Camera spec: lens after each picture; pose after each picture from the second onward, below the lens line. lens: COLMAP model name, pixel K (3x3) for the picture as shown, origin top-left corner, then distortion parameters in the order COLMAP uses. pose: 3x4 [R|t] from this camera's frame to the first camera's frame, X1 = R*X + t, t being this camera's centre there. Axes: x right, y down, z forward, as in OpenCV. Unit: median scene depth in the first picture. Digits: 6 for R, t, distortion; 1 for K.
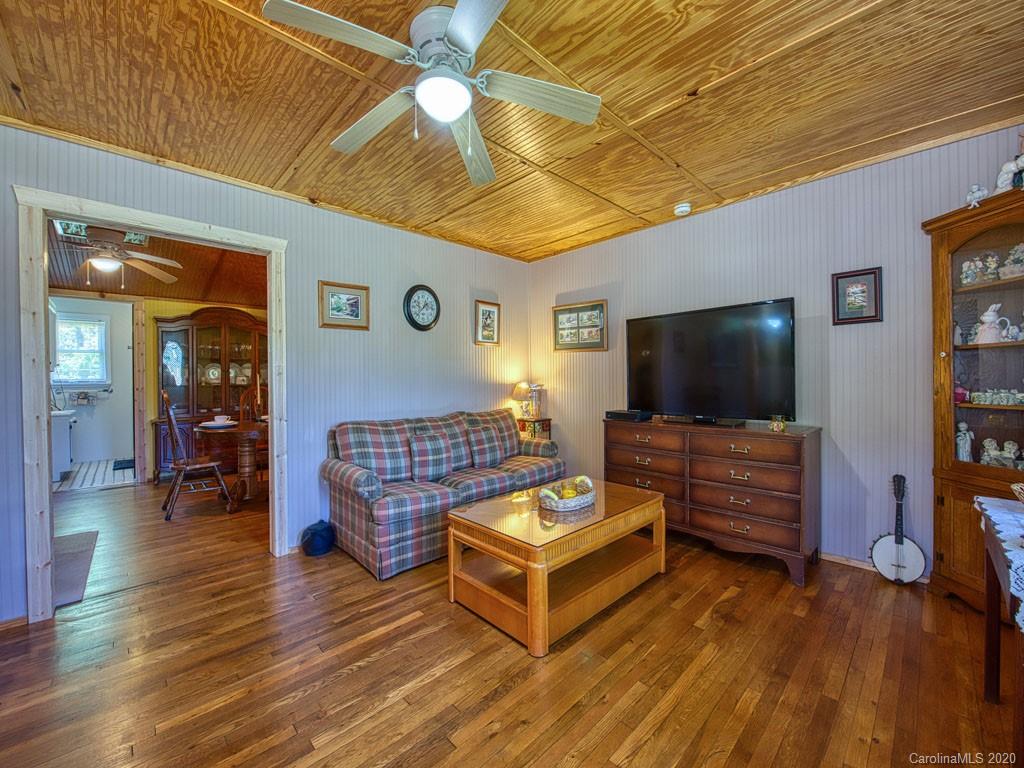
lens RADIAL K [[410.6, 0, 516.8], [0, 410.6, 380.3], [0, 0, 1]] dist [-0.018042, -0.000514]
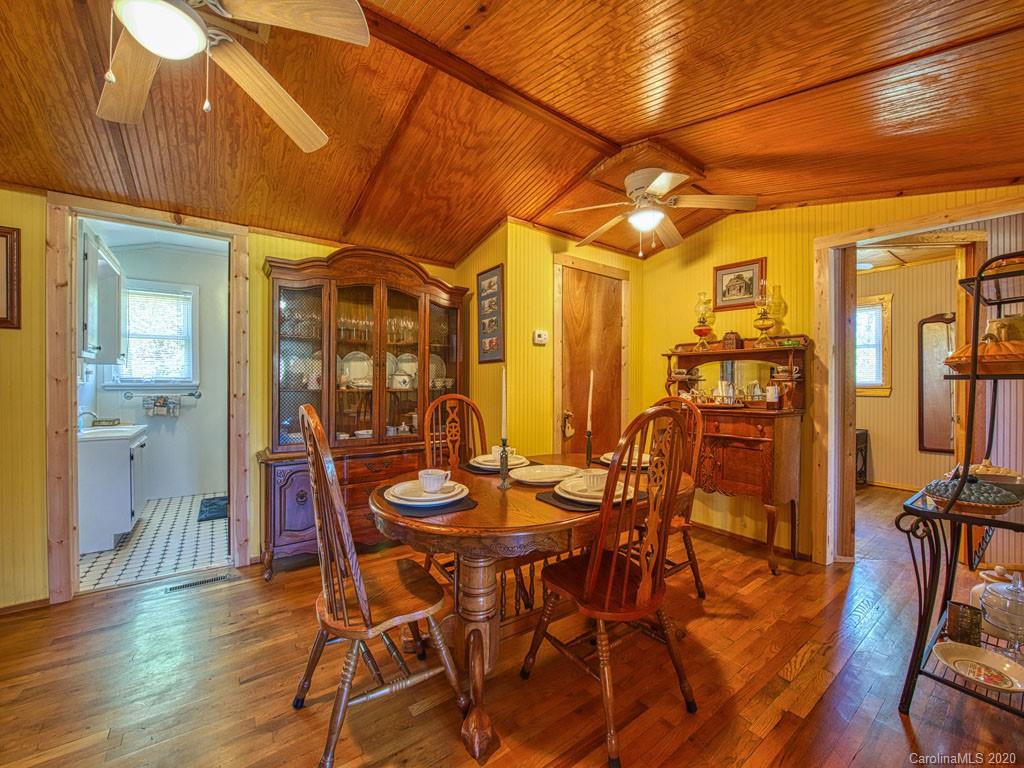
lens RADIAL K [[410.0, 0, 512.0], [0, 410.0, 384.0], [0, 0, 1]] dist [-0.017331, -0.000402]
pose [[0.988940, 0.010365, -0.147955, -0.454264], [-0.010515, 0.999945, -0.000226, 0.002266], [0.147944, 0.001780, 0.988994, 0.476206]]
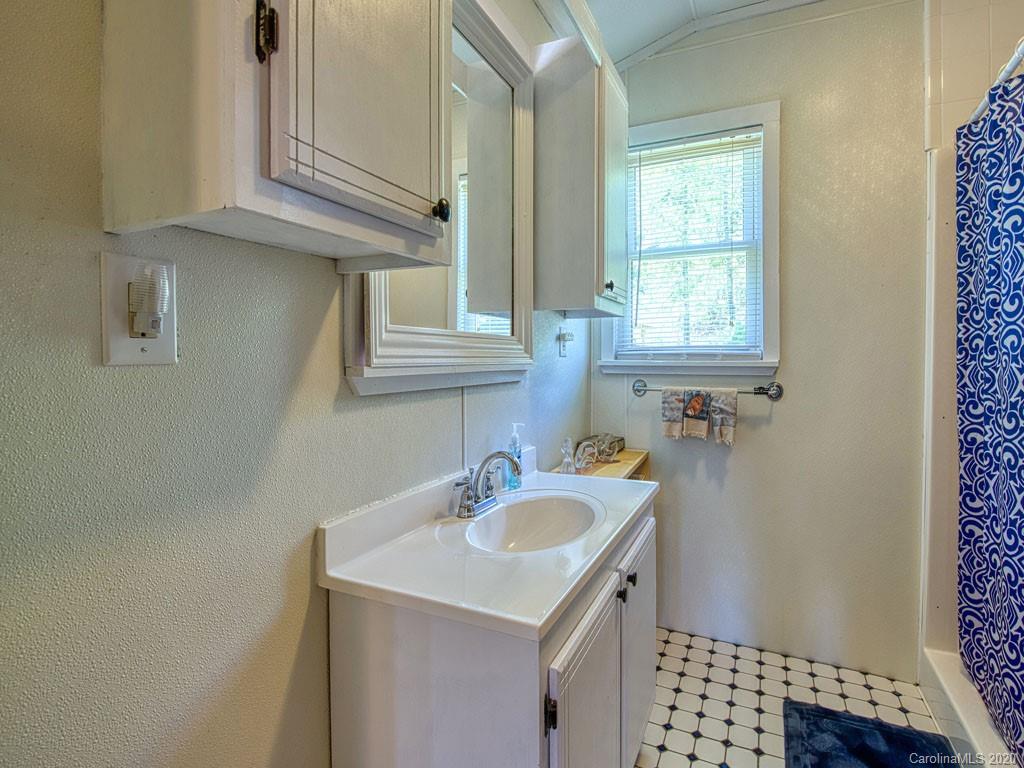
lens RADIAL K [[534.8, 0, 514.3], [0, 534.8, 365.3], [0, 0, 1]] dist [-0.001154, -0.000124]
pose [[0.346392, 0.021572, -0.937842, -0.896601], [-0.006264, 0.999766, 0.020683, 0.003257], [0.938069, -0.001290, 0.346446, 0.869603]]
